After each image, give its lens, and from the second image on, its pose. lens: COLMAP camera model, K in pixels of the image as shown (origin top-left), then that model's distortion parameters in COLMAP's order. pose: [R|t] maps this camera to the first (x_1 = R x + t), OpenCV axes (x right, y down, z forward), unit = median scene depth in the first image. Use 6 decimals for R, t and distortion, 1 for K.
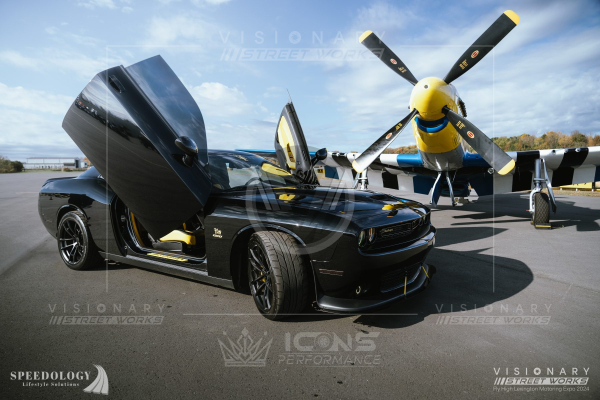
lens RADIAL K [[427.8, 0, 286.5], [0, 427.8, 194.6], [0, 0, 1]] dist [-0.006009, -0.003589]
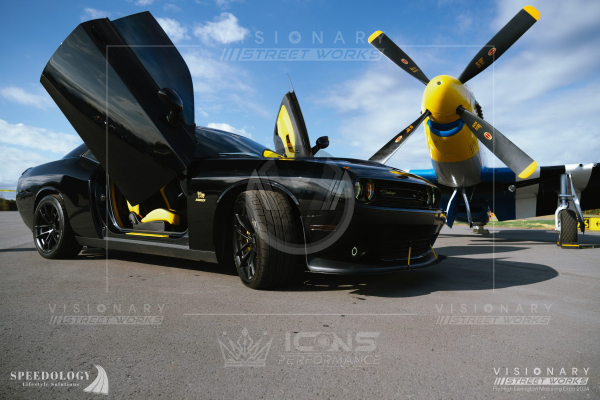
lens RADIAL K [[457.6, 0, 283.8], [0, 457.6, 206.6], [0, 0, 1]] dist [-0.007725, 0.000538]
pose [[0.999339, 0.027012, -0.024335, 0.020942], [-0.028845, 0.996505, -0.078399, 0.099759], [0.022132, 0.079049, 0.996625, 0.023836]]
